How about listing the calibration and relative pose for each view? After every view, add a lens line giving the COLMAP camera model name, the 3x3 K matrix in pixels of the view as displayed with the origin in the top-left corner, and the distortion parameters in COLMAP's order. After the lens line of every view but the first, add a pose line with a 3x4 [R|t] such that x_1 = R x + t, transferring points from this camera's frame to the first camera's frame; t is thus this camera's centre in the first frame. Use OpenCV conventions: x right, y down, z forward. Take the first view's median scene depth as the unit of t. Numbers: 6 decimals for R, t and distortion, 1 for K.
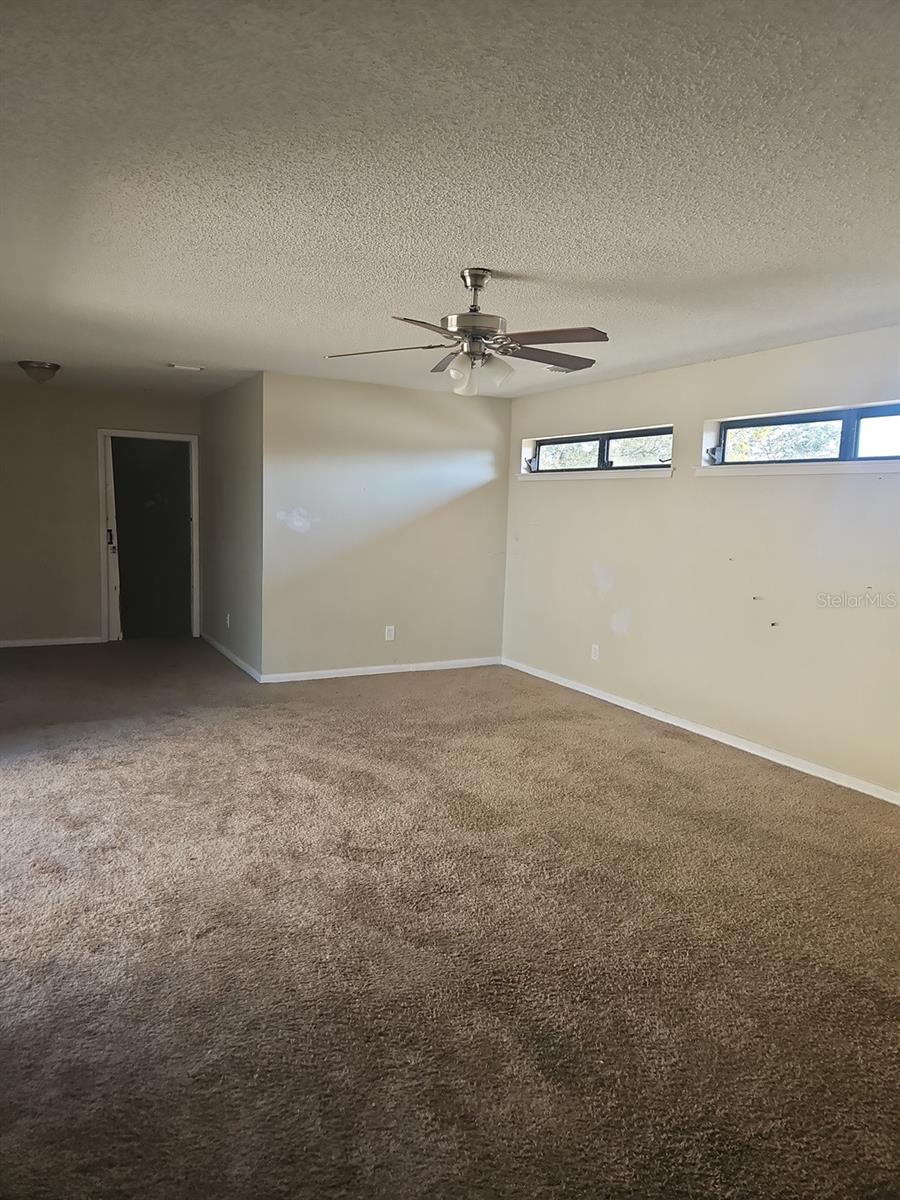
lens RADIAL K [[797.2, 0, 450.7], [0, 797.2, 600.4], [0, 0, 1]] dist [0.000330, 0.000034]
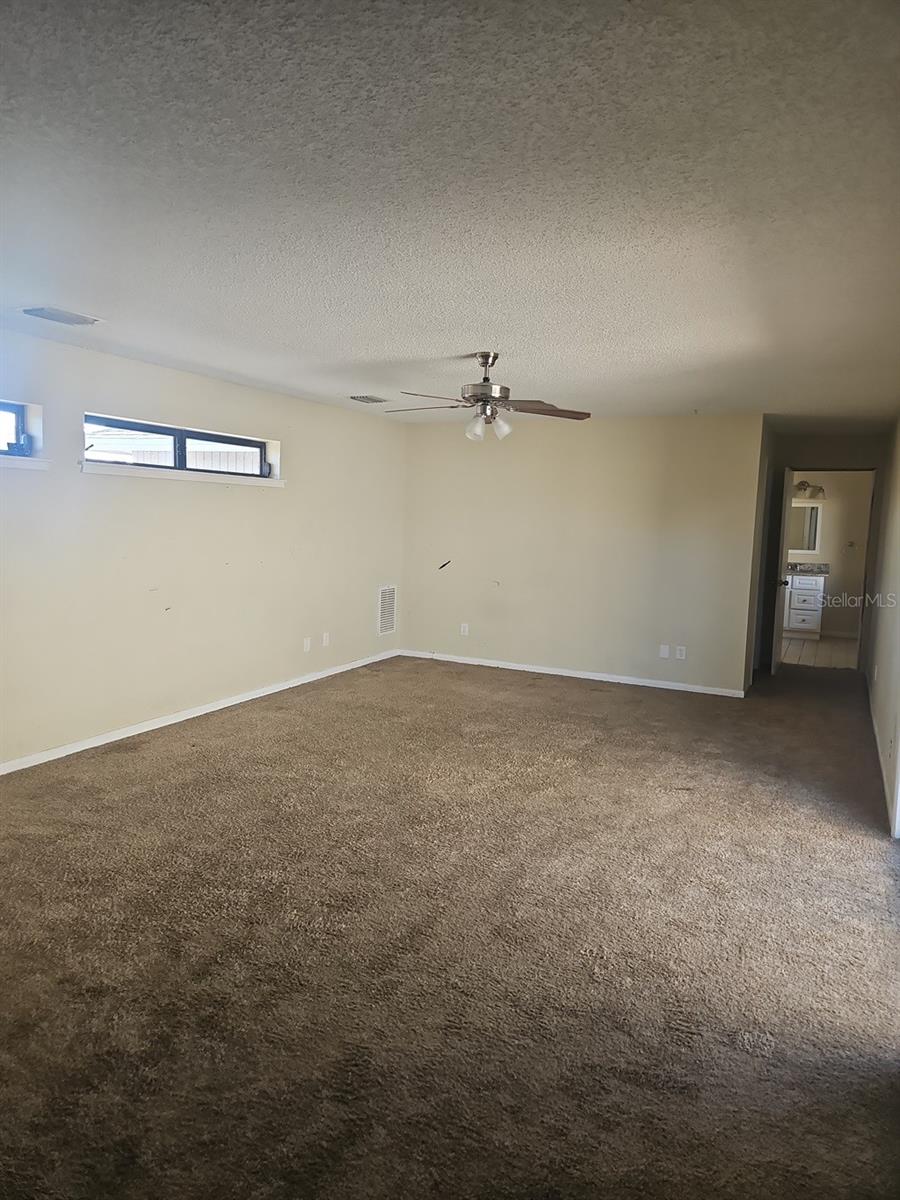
lens RADIAL K [[797.2, 0, 449.8], [0, 797.2, 600.5], [0, 0, 1]] dist [0.000330, 0.000034]
pose [[-0.583303, -0.125284, 0.802534, -0.748901], [0.051785, 0.980287, 0.190671, -0.178904], [-0.810602, 0.152778, -0.565317, 1.312742]]
